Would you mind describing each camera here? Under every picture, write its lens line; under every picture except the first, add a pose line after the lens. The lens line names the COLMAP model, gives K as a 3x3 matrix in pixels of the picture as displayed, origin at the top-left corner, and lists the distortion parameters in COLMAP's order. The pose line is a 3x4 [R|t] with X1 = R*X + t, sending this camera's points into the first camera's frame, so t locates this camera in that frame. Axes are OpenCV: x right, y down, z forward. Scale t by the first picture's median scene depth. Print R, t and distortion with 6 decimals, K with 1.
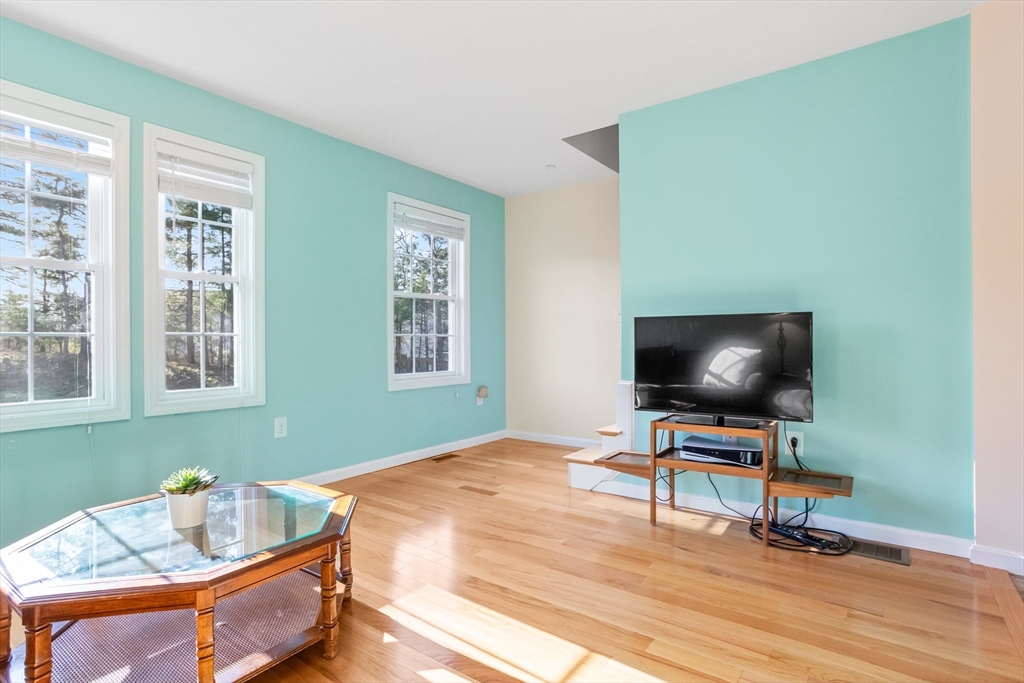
lens RADIAL K [[523.9, 0, 512.0], [0, 523.9, 341.5], [0, 0, 1]] dist [-0.001121, 0.000664]
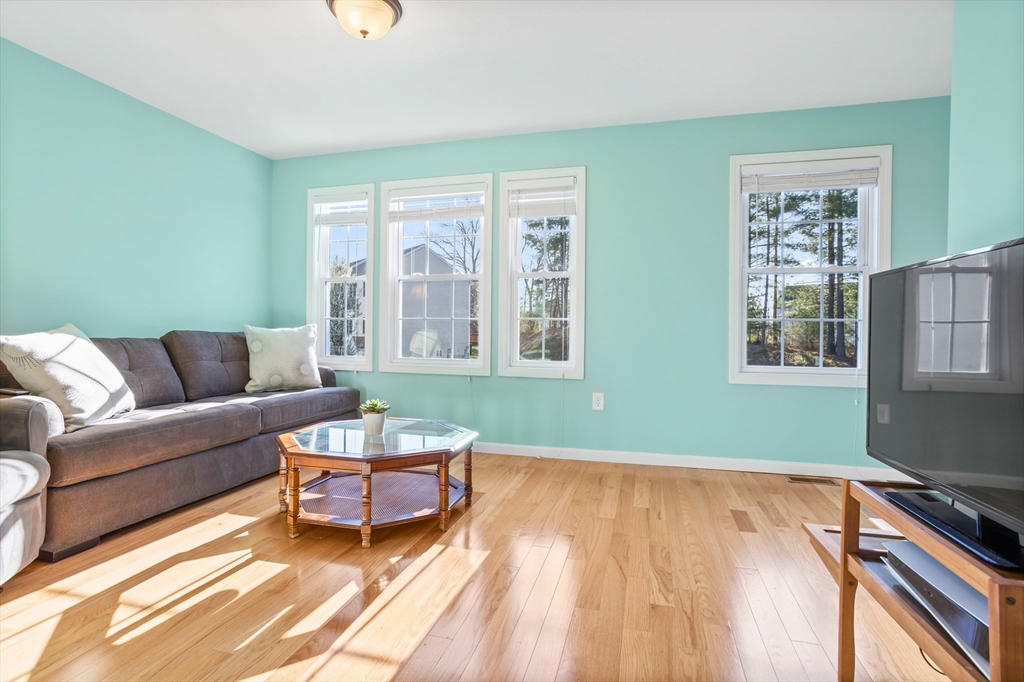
lens RADIAL K [[507.1, 0, 513.2], [0, 507.1, 331.4], [0, 0, 1]] dist [-0.044789, 0.040052]
pose [[0.368051, 0.009965, -0.929752, 0.512979], [-0.014883, 0.999878, 0.004825, 0.011340], [0.929687, 0.012062, 0.368154, 0.437096]]
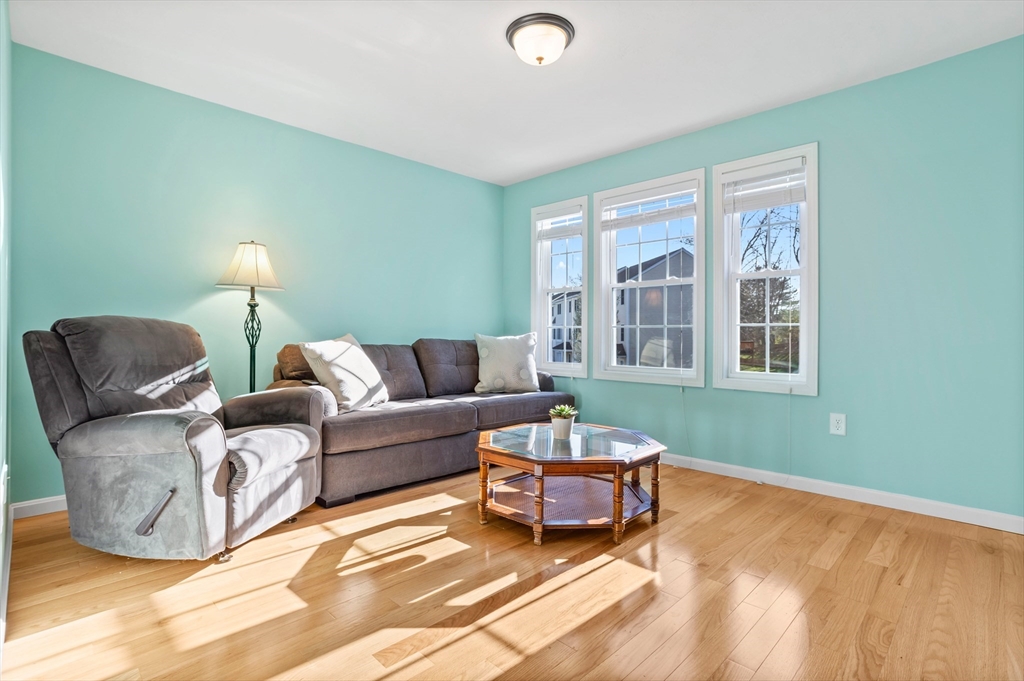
lens RADIAL K [[508.9, 0, 510.7], [0, 508.9, 333.7], [0, 0, 1]] dist [-0.052976, 0.042652]
pose [[-0.140021, 0.000591, -0.990148, 0.528593], [-0.009219, 0.999956, 0.001901, 0.008072], [0.990106, 0.009394, -0.140010, 0.562495]]
